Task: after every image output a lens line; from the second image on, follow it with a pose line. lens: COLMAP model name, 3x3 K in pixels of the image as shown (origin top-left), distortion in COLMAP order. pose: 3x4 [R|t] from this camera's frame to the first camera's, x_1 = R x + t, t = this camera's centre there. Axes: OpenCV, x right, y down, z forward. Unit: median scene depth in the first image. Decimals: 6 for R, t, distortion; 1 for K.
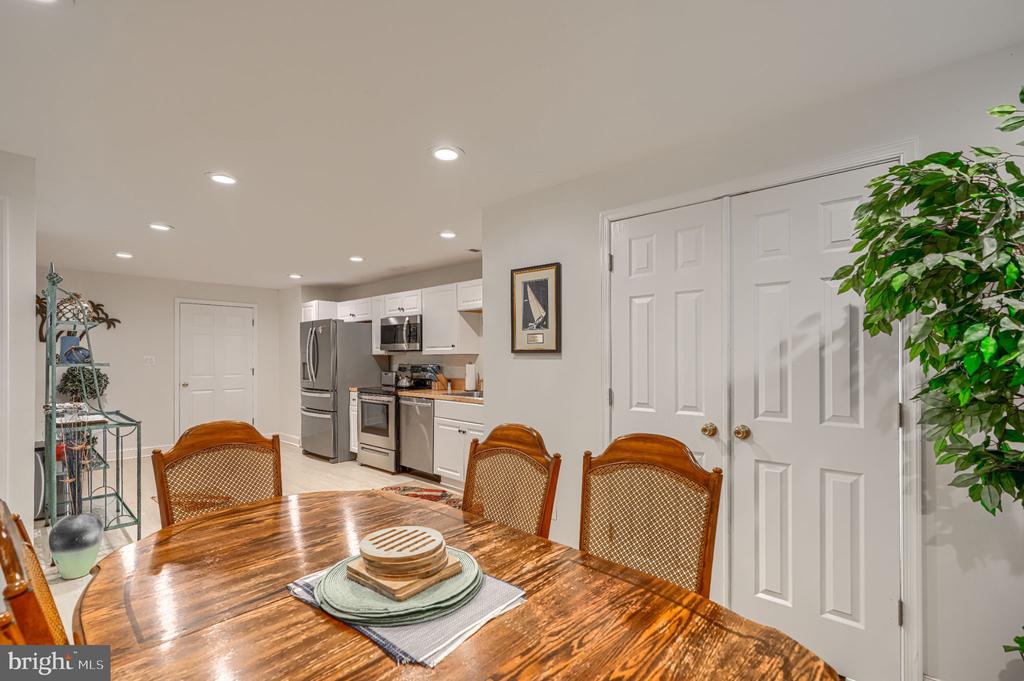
lens RADIAL K [[462.6, 0, 511.4], [0, 462.6, 359.8], [0, 0, 1]] dist [0.002262, 0.000896]
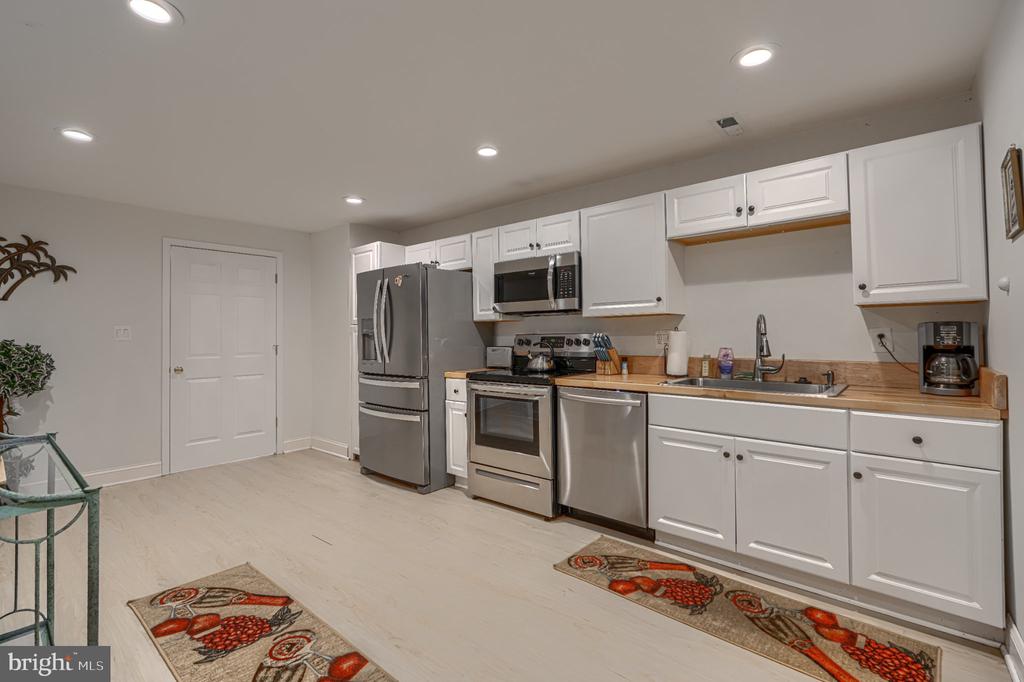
lens RADIAL K [[462.6, 0, 507.9], [0, 462.6, 332.5], [0, 0, 1]] dist [0.002262, 0.000896]
pose [[0.999482, -0.007493, 0.031298, -0.299628], [0.007914, 0.999880, -0.013350, 0.015935], [-0.031194, 0.013591, 0.999421, 0.381628]]
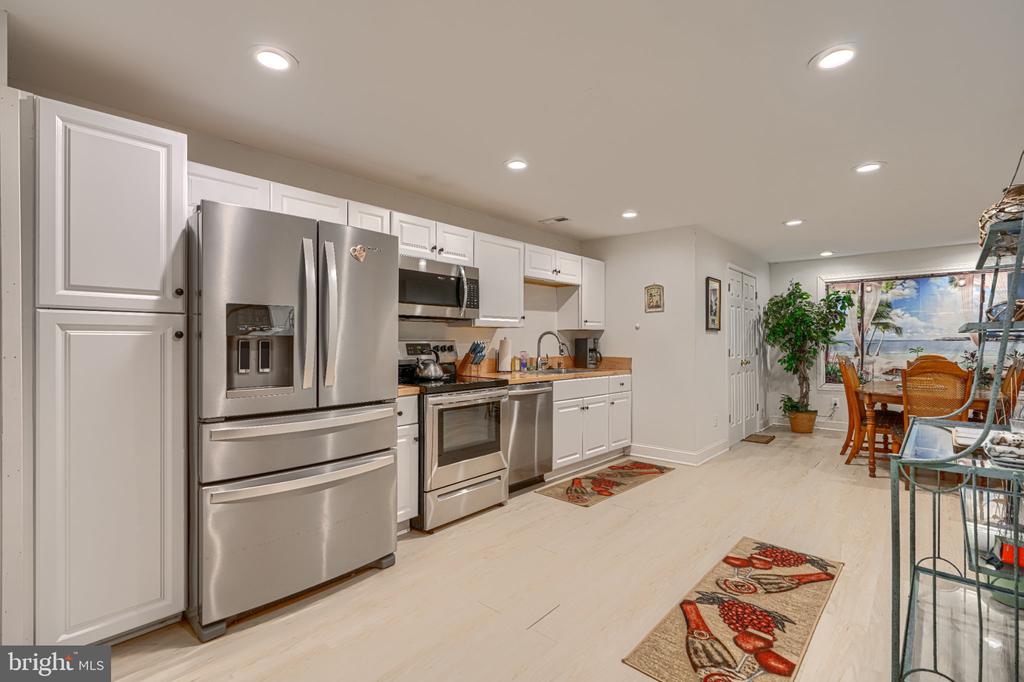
lens RADIAL K [[462.6, 0, 507.8], [0, 462.6, 345.9], [0, 0, 1]] dist [0.002262, 0.000896]
pose [[0.001541, -0.003724, 0.999992, -0.854790], [0.008891, 0.999954, 0.003710, 0.015378], [-0.999959, 0.008885, 0.001574, 0.918651]]
